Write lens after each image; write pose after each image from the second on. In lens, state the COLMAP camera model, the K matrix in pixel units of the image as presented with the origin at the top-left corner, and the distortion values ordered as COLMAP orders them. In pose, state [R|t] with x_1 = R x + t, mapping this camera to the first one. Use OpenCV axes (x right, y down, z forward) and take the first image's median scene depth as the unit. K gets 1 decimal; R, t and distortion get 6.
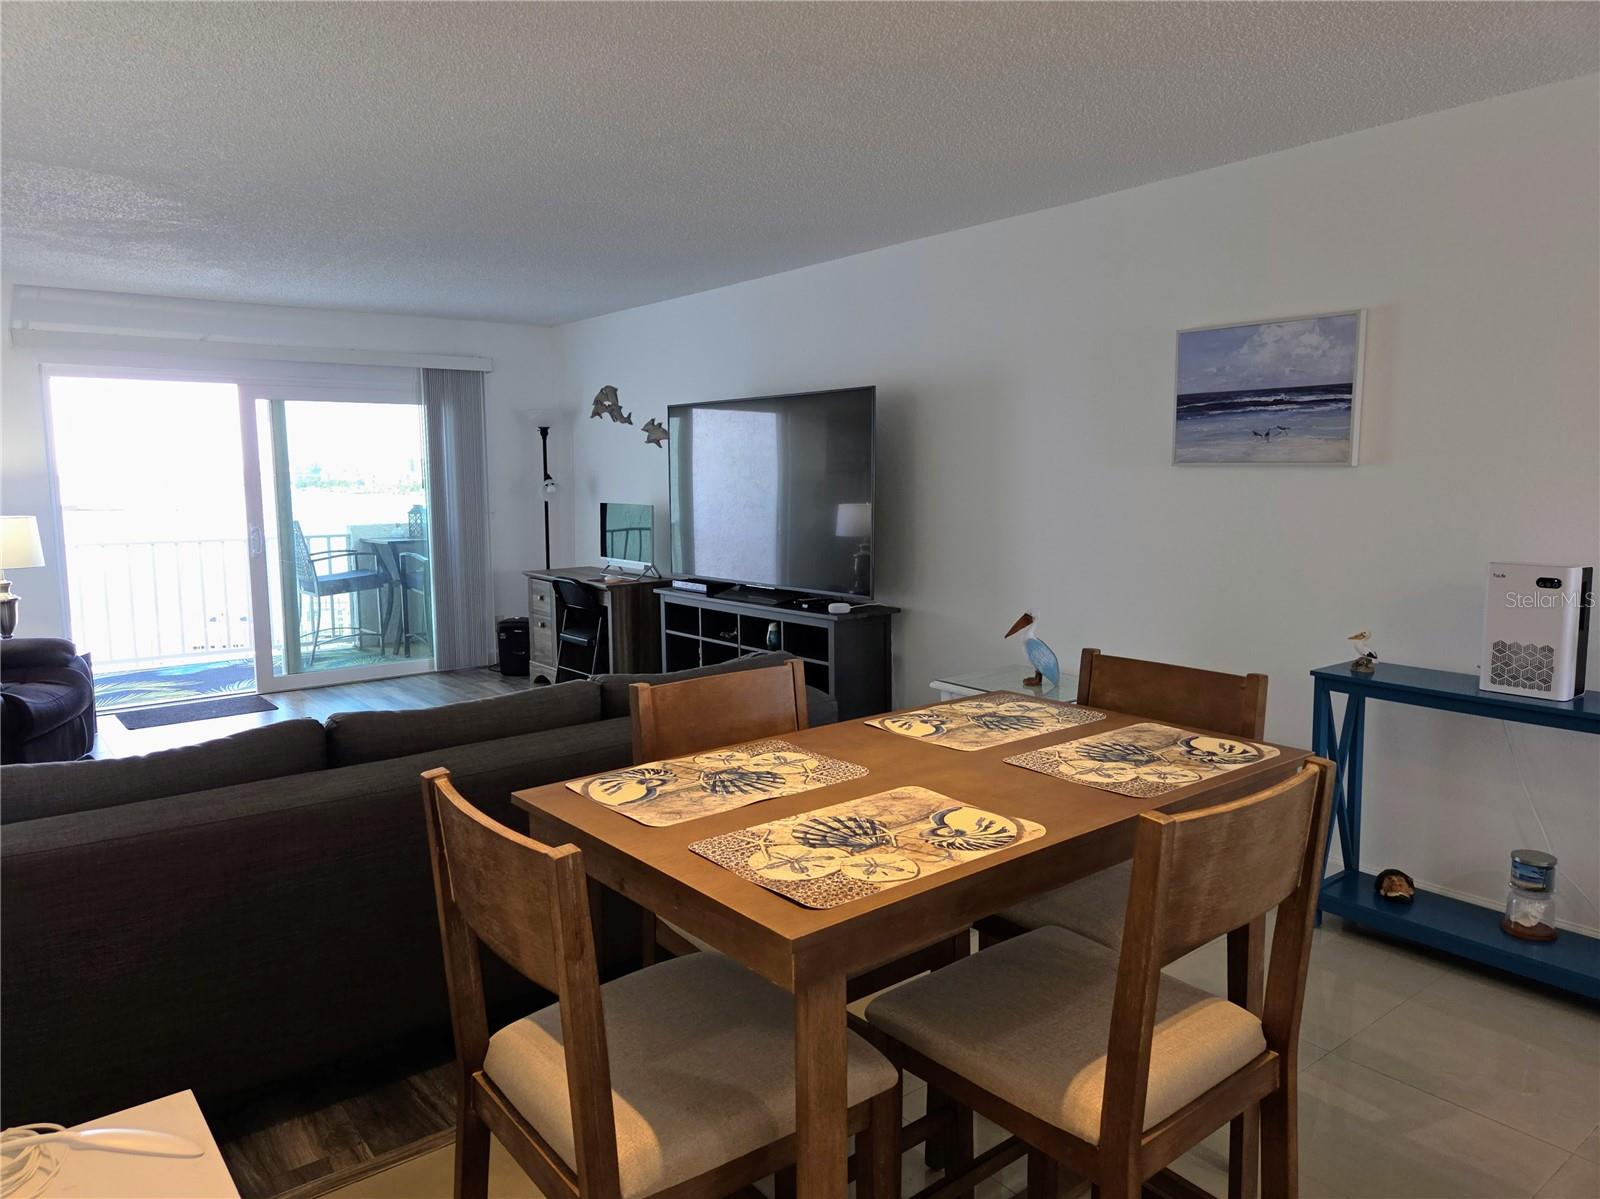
lens RADIAL K [[1087.2, 0, 810.7], [0, 1087.2, 596.8], [0, 0, 1]] dist [0.067013, -0.055834]
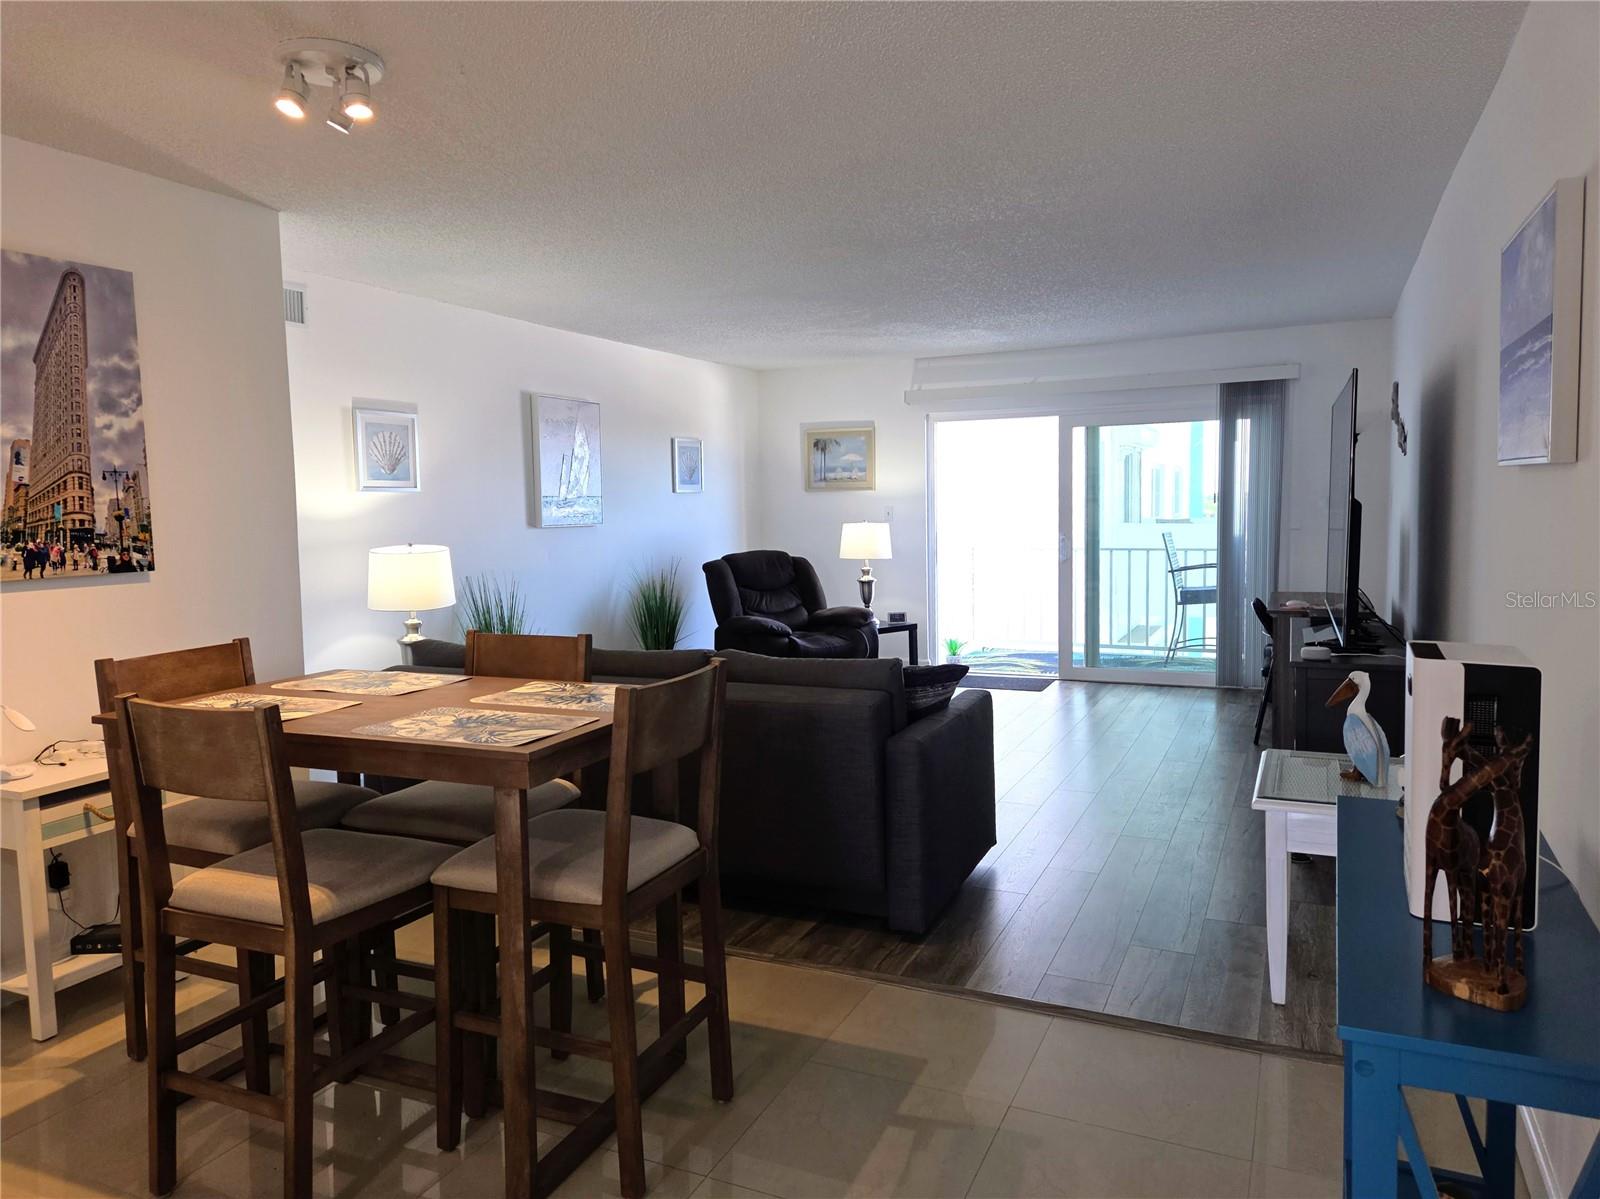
lens RADIAL K [[1087.2, 0, 810.7], [0, 1087.2, 596.8], [0, 0, 1]] dist [0.067013, -0.055834]
pose [[0.391366, 0.084485, -0.916349, 0.460236], [-0.101323, 0.993678, 0.048340, -0.031352], [0.914640, 0.073929, 0.397453, 0.311509]]
